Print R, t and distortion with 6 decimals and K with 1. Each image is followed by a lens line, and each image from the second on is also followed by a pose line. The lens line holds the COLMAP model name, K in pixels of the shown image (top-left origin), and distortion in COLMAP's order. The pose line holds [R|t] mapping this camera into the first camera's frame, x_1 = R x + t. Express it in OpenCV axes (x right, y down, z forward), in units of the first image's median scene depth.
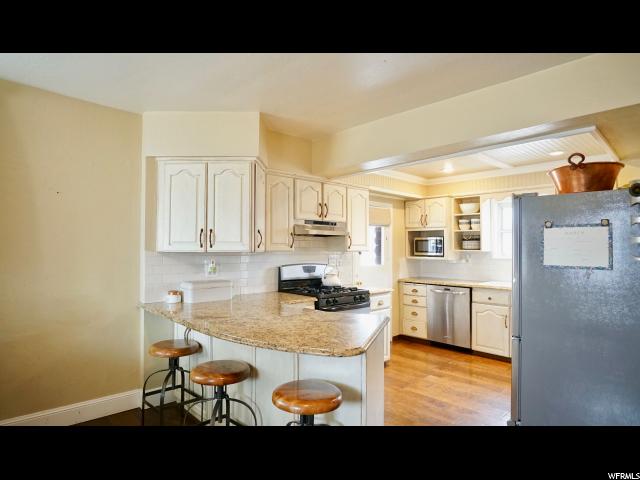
lens RADIAL K [[367.0, 0, 308.1], [0, 367.0, 239.9], [0, 0, 1]] dist [-0.028342, 0.001089]
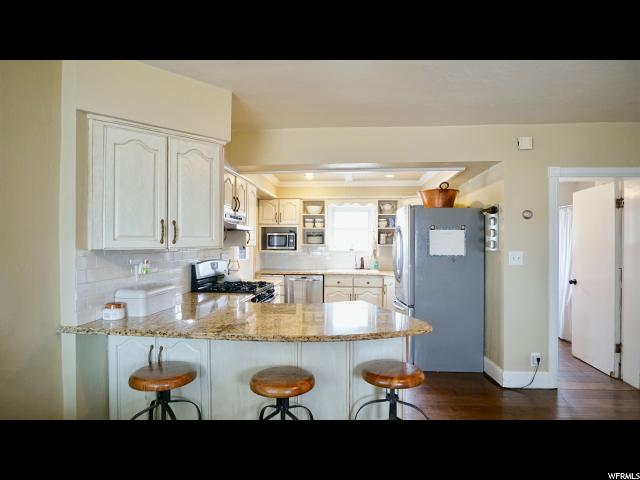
lens RADIAL K [[347.8, 0, 320.0], [0, 347.8, 240.0], [0, 0, 1]] dist [-0.031335, 0.000741]
pose [[0.734177, 0.002935, 0.678952, -0.422626], [-0.015289, 0.999809, 0.012211, -0.000681], [-0.678786, -0.019346, 0.734081, 0.175576]]
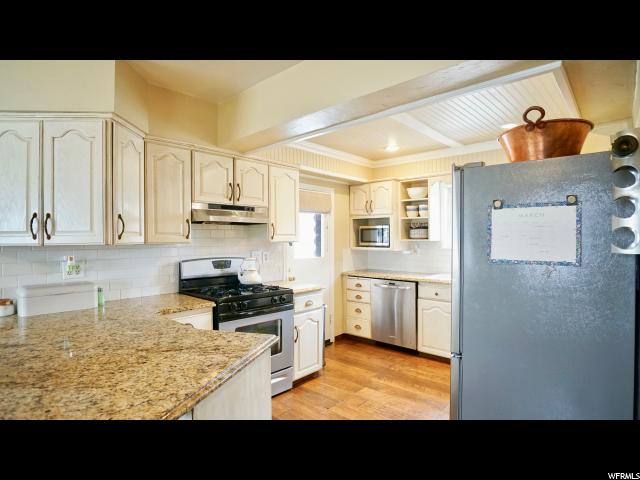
lens RADIAL K [[347.8, 0, 320.0], [0, 347.8, 240.0], [0, 0, 1]] dist [-0.031335, 0.000741]
pose [[0.995182, -0.008562, 0.097670, 0.153516], [0.005963, 0.999621, 0.026868, 0.006097], [-0.097863, -0.026156, 0.994856, 0.219583]]
